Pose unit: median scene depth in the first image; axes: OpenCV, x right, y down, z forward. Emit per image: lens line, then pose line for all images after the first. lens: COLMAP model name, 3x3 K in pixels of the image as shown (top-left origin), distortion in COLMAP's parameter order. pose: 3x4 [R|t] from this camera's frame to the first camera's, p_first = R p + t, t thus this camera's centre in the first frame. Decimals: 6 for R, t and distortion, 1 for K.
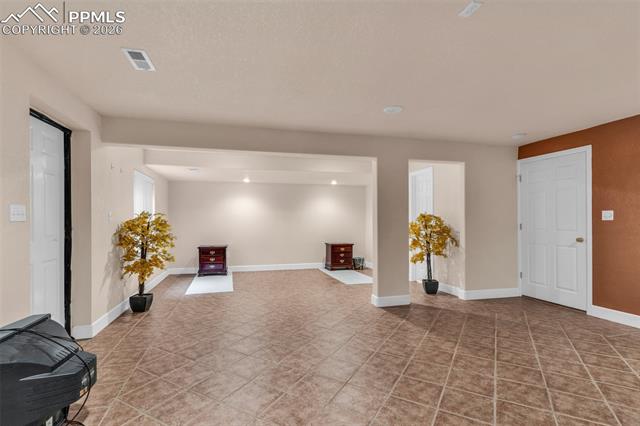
lens RADIAL K [[326.9, 0, 319.5], [0, 326.9, 220.9], [0, 0, 1]] dist [-0.002293, -0.000293]
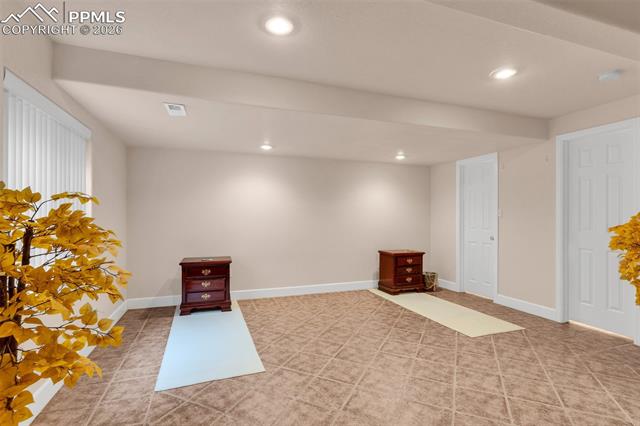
lens RADIAL K [[310.7, 0, 317.8], [0, 310.7, 216.4], [0, 0, 1]] dist [0.001893, -0.000009]
pose [[0.996161, 0.006812, 0.087269, -0.177524], [-0.007124, 0.999969, 0.003257, -0.002648], [-0.087244, -0.003866, 0.996179, 0.432455]]
